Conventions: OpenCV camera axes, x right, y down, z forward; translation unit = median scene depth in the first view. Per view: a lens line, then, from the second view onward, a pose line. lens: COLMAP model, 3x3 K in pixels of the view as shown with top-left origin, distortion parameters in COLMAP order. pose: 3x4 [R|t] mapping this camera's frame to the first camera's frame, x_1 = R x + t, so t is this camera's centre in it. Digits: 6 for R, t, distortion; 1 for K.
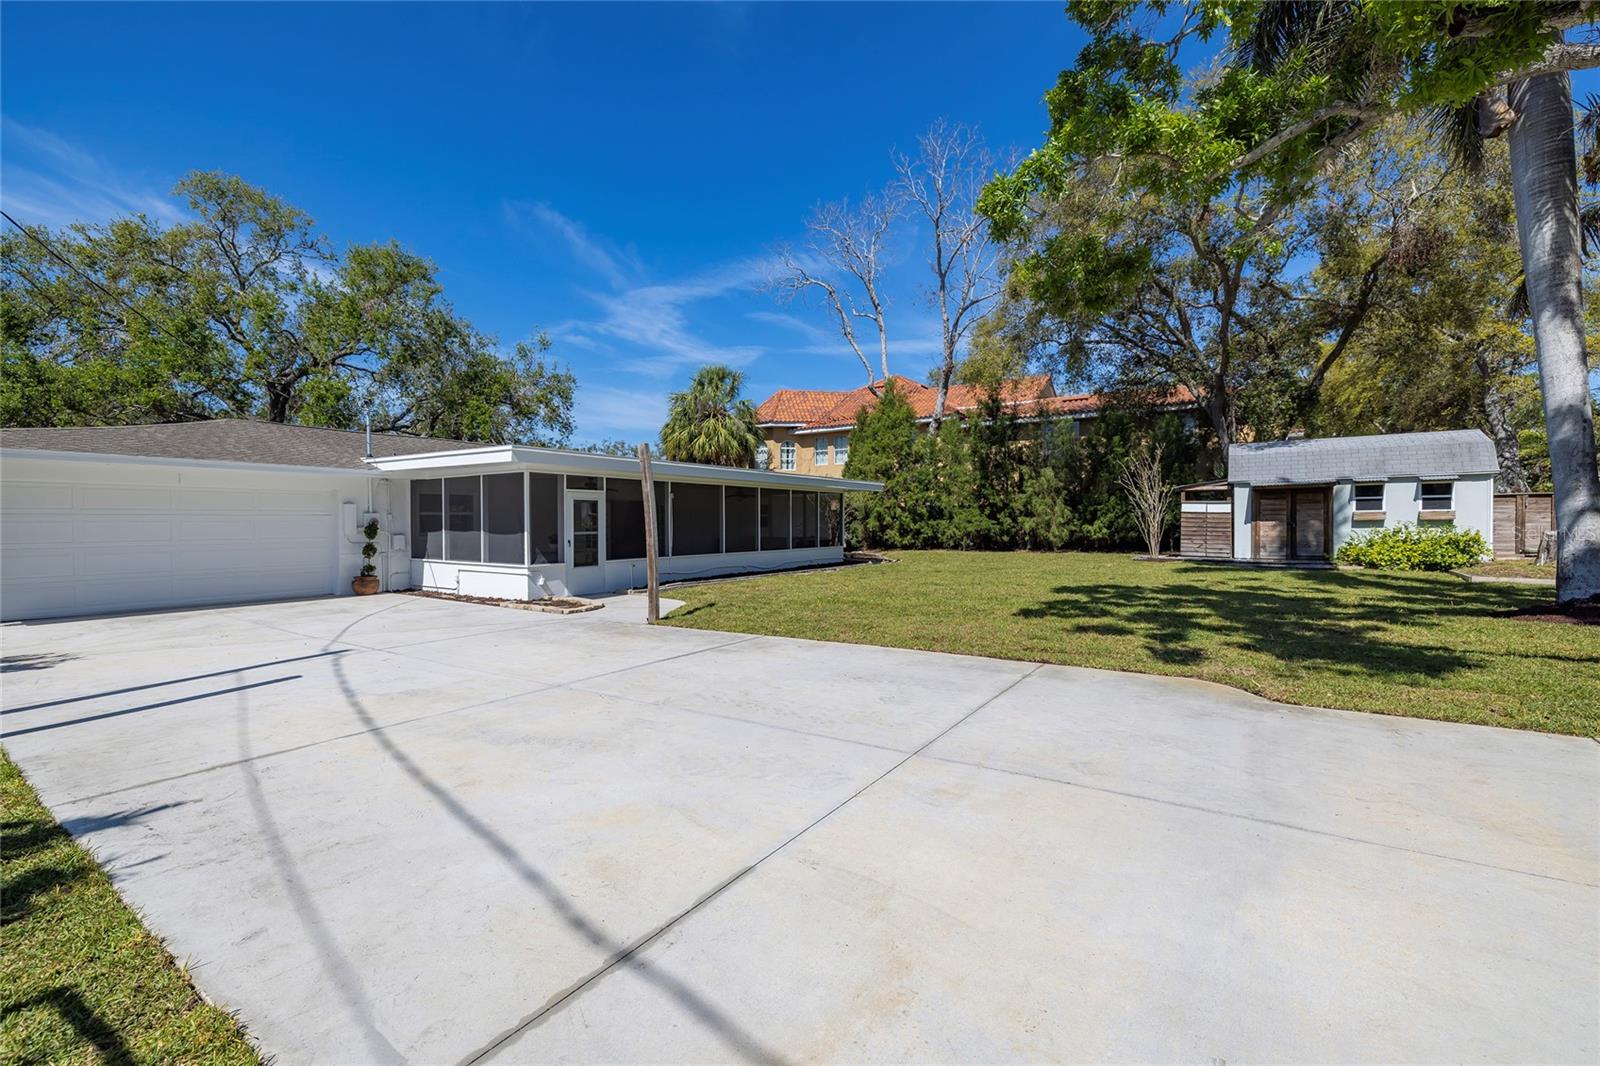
lens RADIAL K [[670.8, 0, 788.1], [0, 670.8, 529.2], [0, 0, 1]] dist [-0.001872, 0.000467]
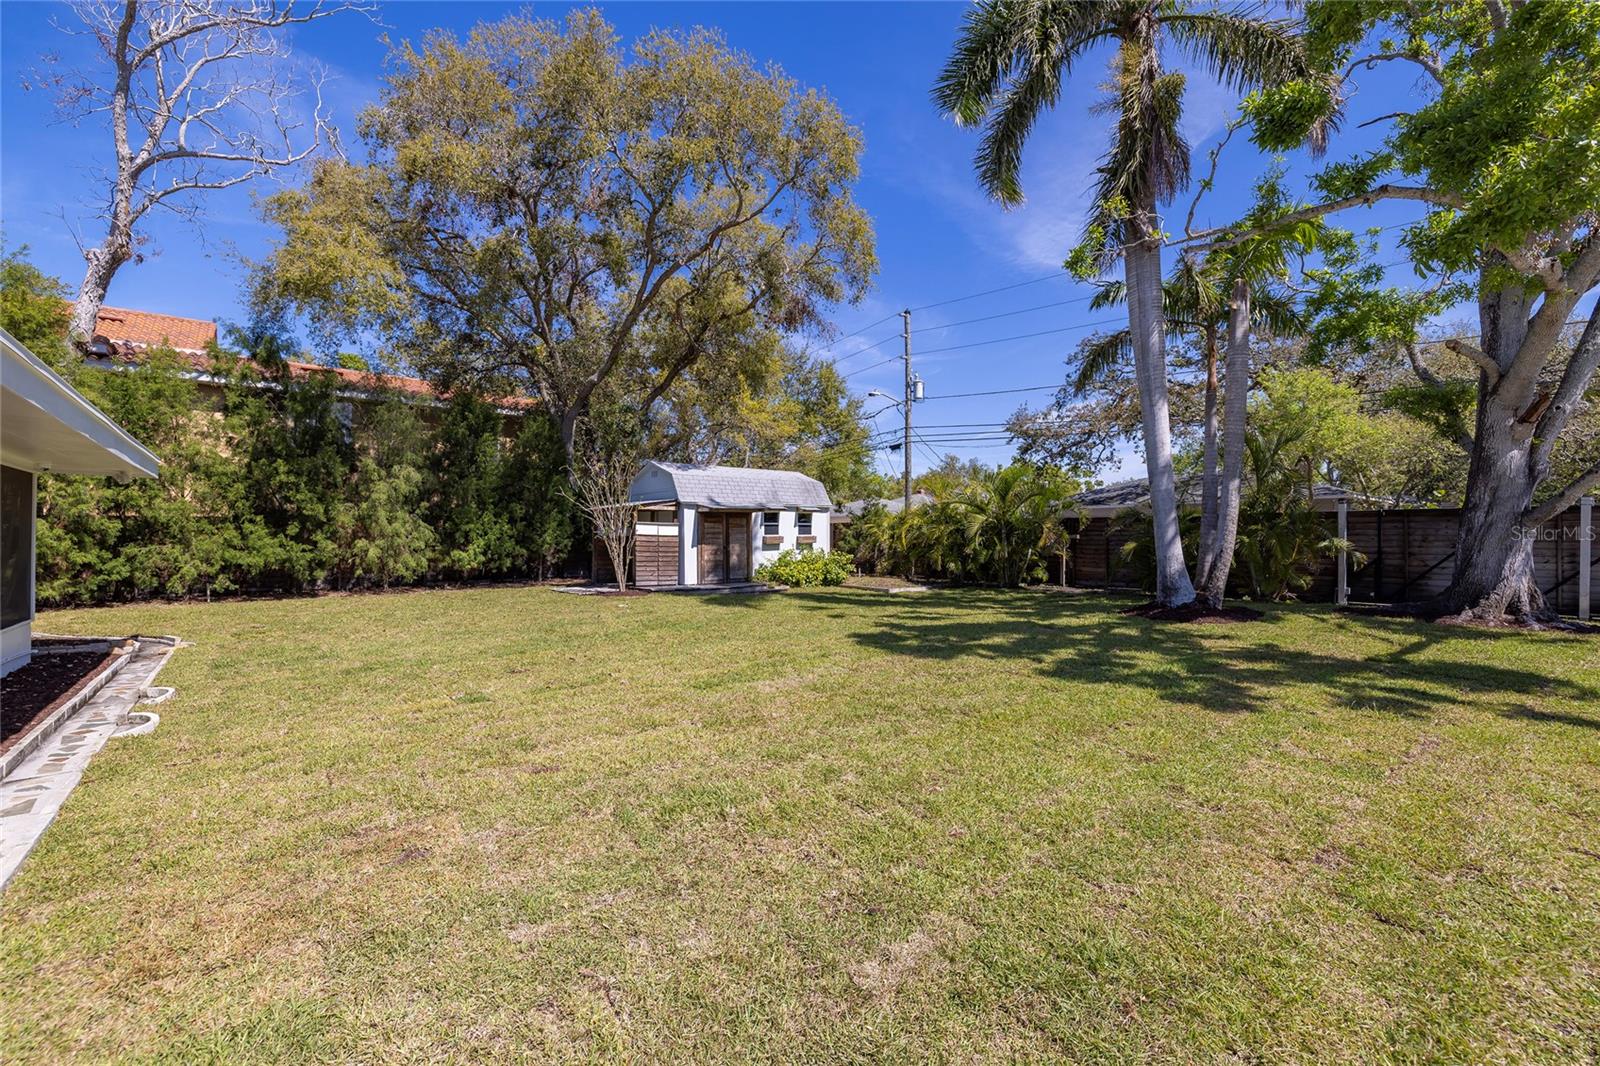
lens RADIAL K [[670.8, 0, 793.6], [0, 670.8, 528.8], [0, 0, 1]] dist [-0.001872, 0.000467]
pose [[0.277304, 0.015290, 0.960660, -0.139828], [0.013596, 0.999711, -0.019837, -0.010478], [-0.960686, 0.018562, 0.277016, 0.461580]]
